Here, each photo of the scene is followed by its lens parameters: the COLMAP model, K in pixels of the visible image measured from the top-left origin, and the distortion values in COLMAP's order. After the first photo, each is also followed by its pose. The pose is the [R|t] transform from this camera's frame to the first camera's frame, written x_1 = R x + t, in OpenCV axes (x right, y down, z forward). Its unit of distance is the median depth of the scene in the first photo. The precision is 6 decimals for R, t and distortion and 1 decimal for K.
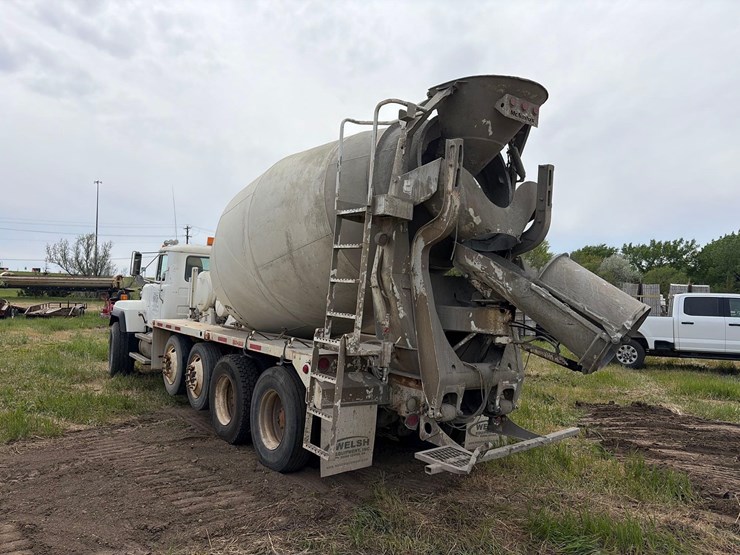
lens RADIAL K [[542.2, 0, 365.8], [0, 542.2, 277.8], [0, 0, 1]] dist [0.073911, -0.002856]
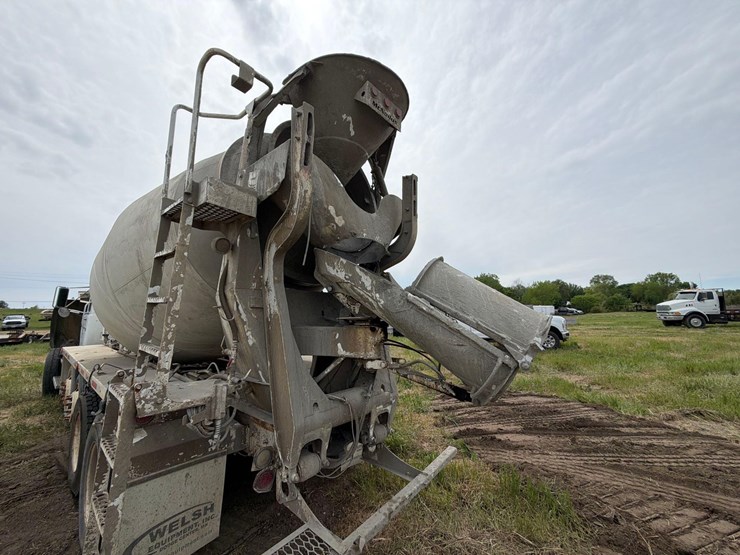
lens RADIAL K [[299.2, 0, 375.3], [0, 299.2, 279.1], [0, 0, 1]] dist [0.003938, -0.000266]
pose [[0.967719, -0.019505, 0.251274, 0.137753], [0.038985, 0.996586, -0.072778, 0.017147], [-0.248997, 0.080225, 0.965176, 0.540438]]
